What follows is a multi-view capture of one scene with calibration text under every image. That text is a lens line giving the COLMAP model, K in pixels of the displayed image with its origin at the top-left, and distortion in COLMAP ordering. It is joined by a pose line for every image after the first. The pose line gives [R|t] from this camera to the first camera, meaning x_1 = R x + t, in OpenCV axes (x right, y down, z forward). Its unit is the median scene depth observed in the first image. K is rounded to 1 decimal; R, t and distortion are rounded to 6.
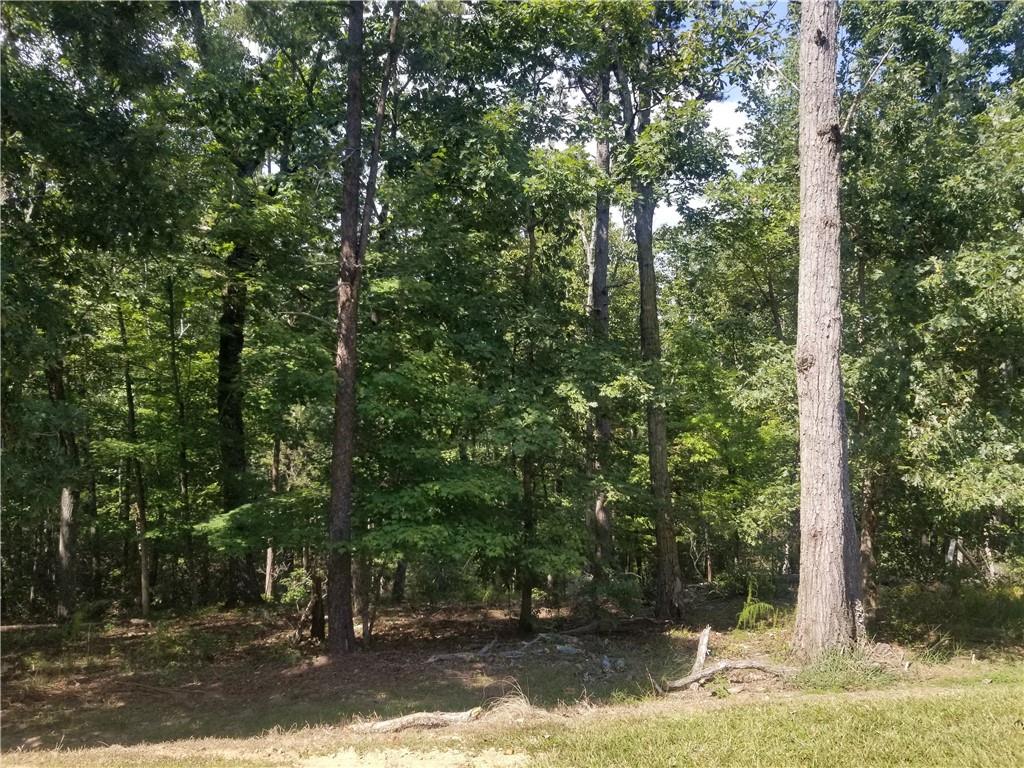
lens RADIAL K [[805.8, 0, 529.4], [0, 805.8, 382.4], [0, 0, 1]] dist [0.070079, -0.117636]
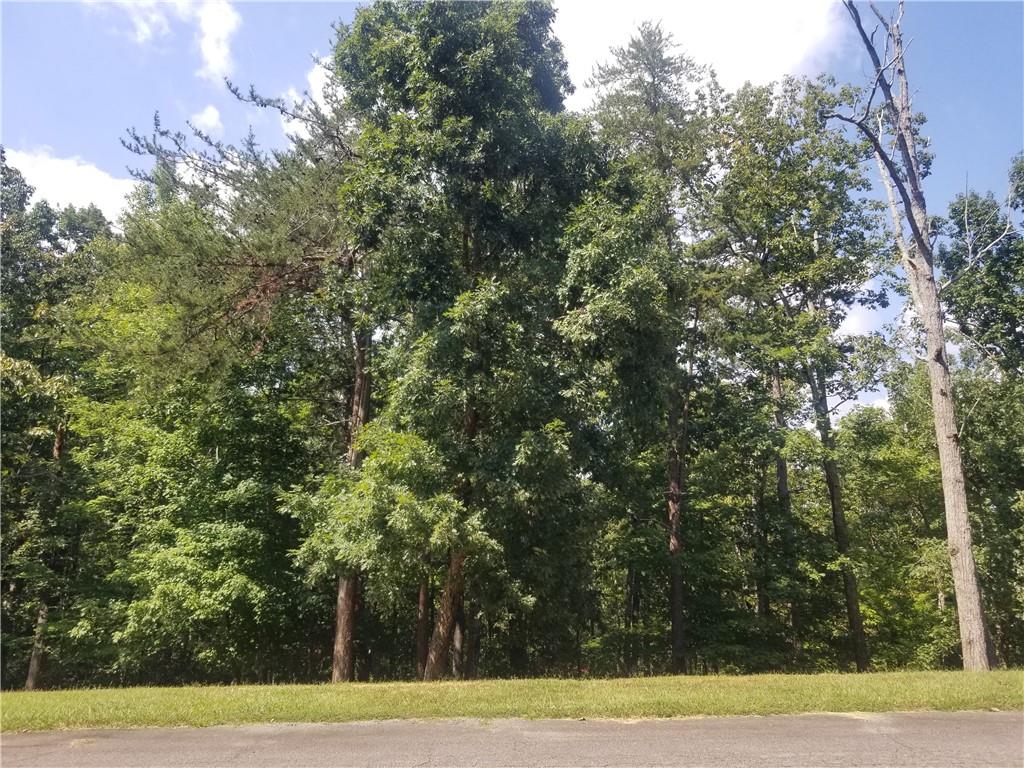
lens RADIAL K [[805.8, 0, 512.4], [0, 805.8, 358.2], [0, 0, 1]] dist [0.070079, -0.117636]
pose [[0.990865, -0.025520, -0.132422, -0.331714], [-0.007964, 0.969145, -0.246363, 0.012935], [0.134623, 0.245167, 0.960088, -0.853986]]
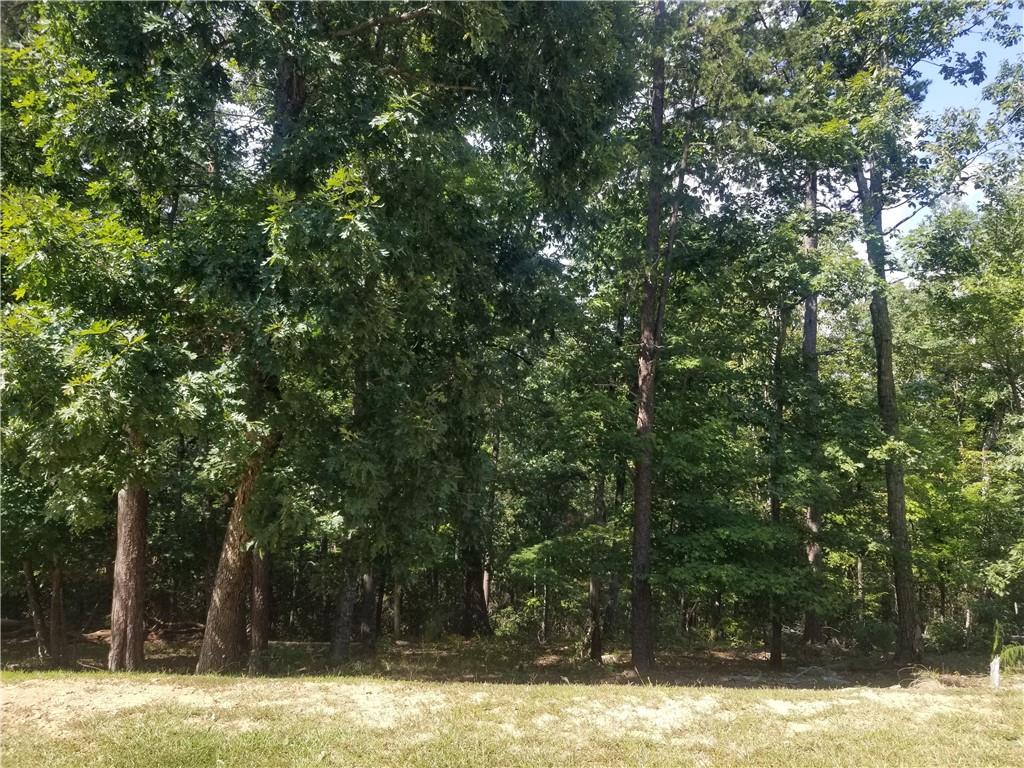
lens RADIAL K [[805.8, 0, 532.2], [0, 805.8, 383.2], [0, 0, 1]] dist [0.070079, -0.117636]
pose [[0.989215, 0.006937, -0.146305, -0.215518], [-0.016325, 0.997876, -0.063063, -0.008672], [0.145557, 0.064772, 0.987227, -0.223617]]
